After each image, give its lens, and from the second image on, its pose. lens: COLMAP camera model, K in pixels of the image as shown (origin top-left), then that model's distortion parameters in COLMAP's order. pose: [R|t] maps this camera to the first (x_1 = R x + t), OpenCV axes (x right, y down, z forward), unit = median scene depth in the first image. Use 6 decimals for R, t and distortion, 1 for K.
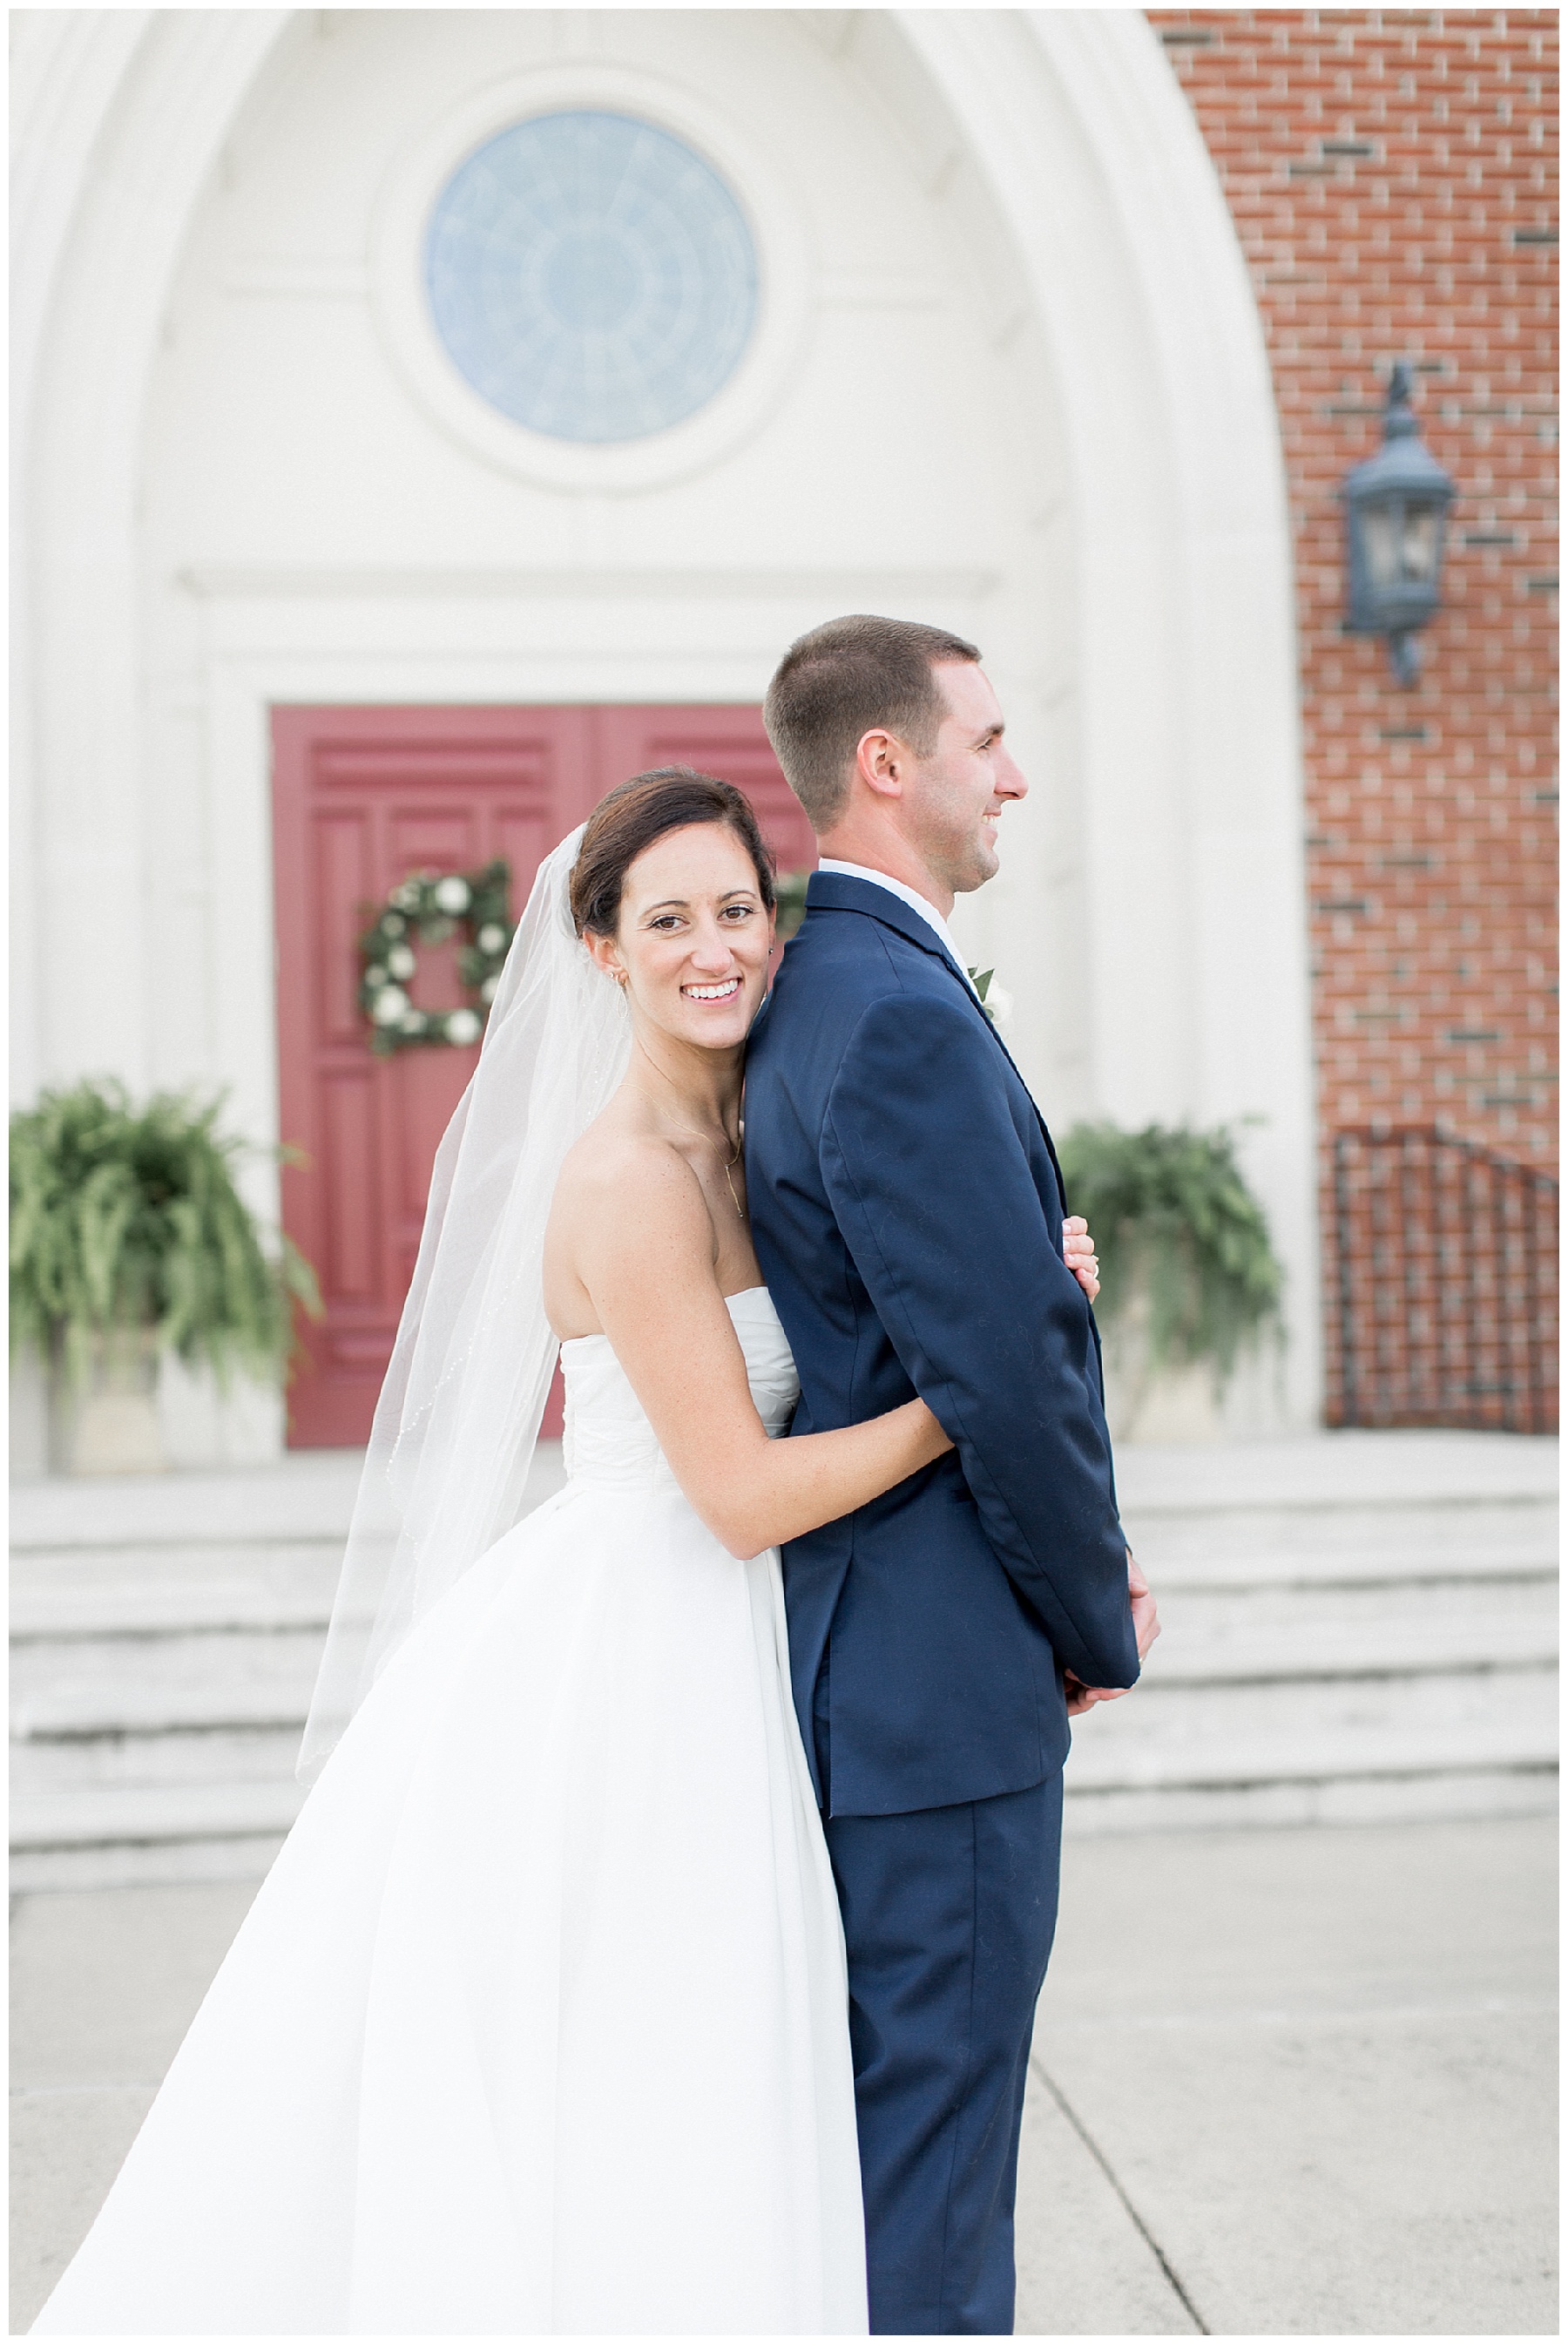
lens RADIAL K [[3371.9, 0, 795.5], [0, 3371.9, 1175.6], [0, 0, 1]] dist [0.015038, 0.000000]
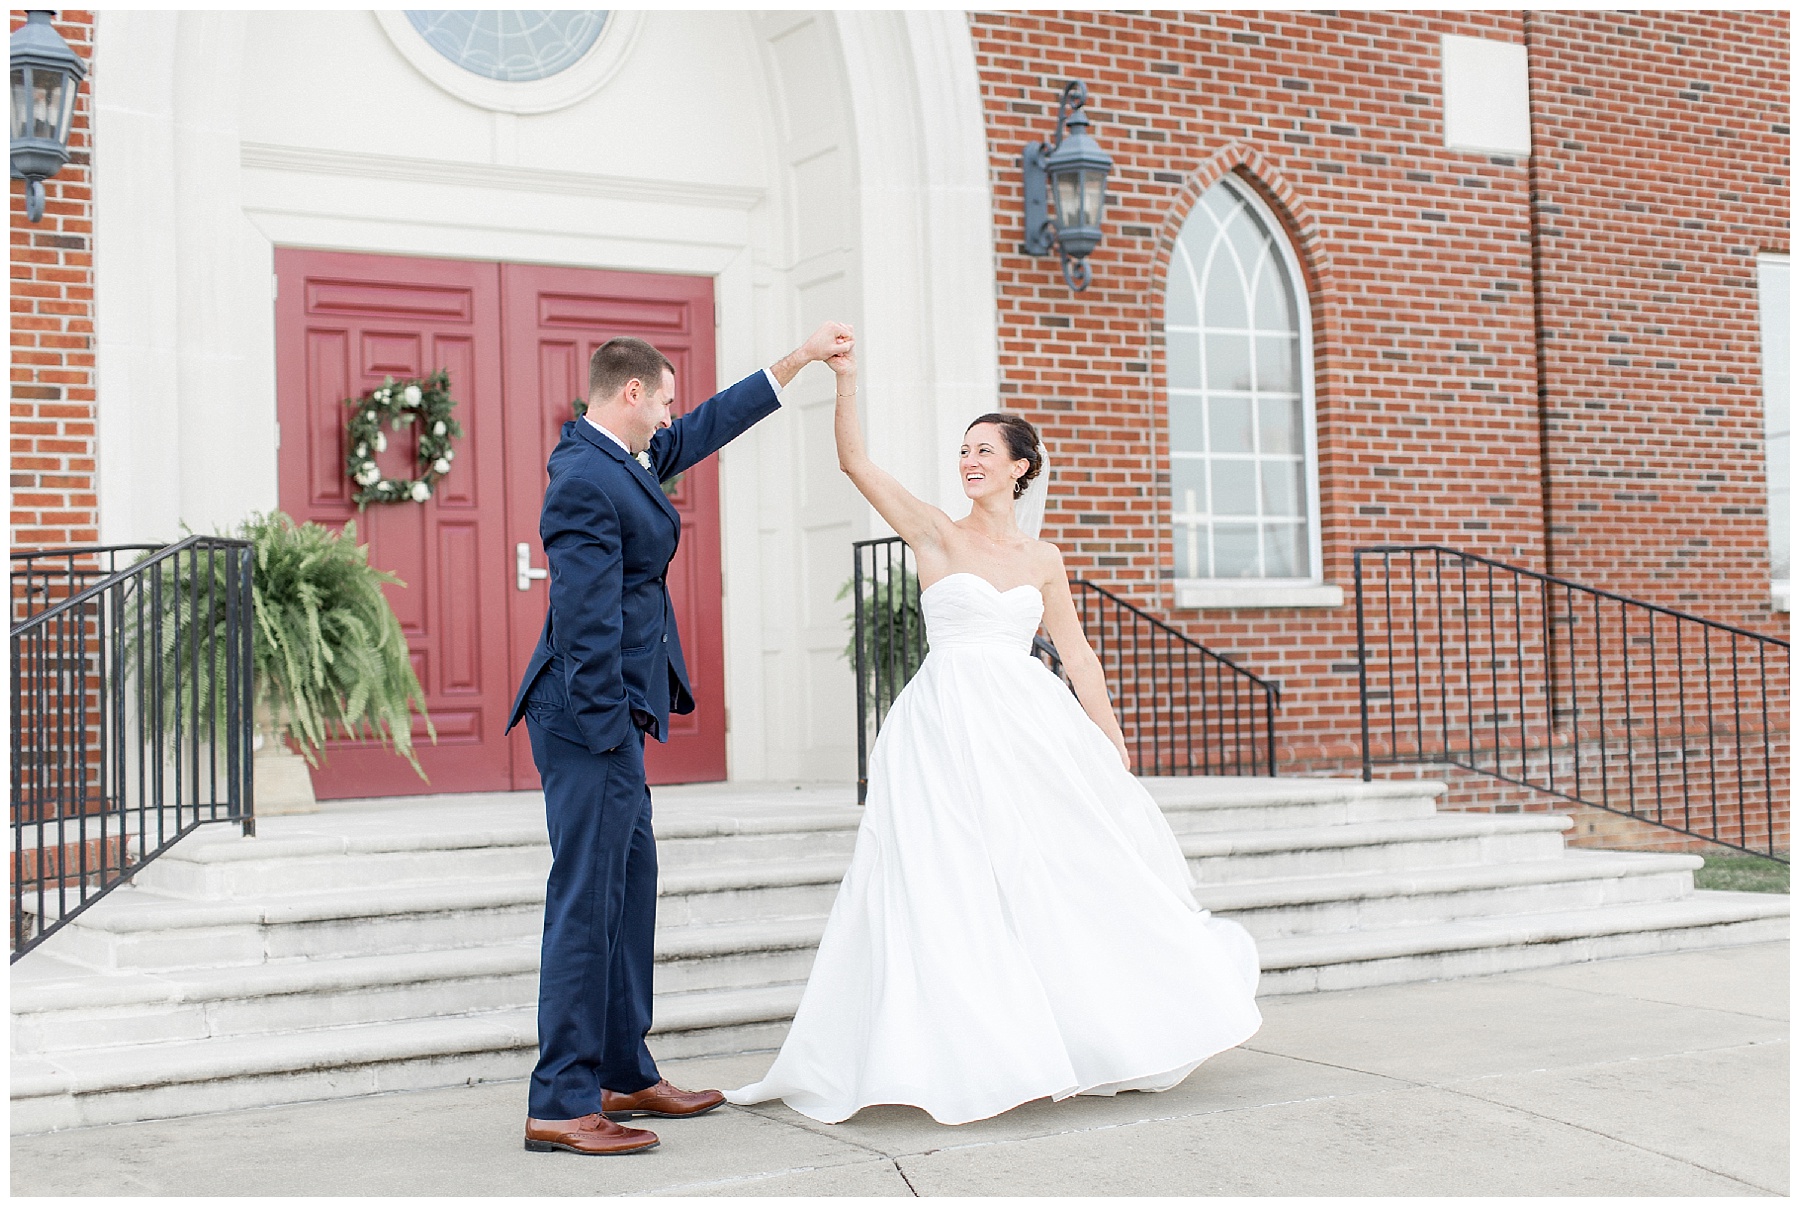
lens RADIAL K [[2589.7, 0, 912.5], [0, 2589.7, 577.8], [0, 0, 1]] dist [0.015038, 0.000000]
pose [[0.919450, 0.020510, 0.392672, -0.340147], [-0.011983, 0.999636, -0.024155, 0.015169], [-0.393025, 0.017504, 0.919361, -0.055977]]
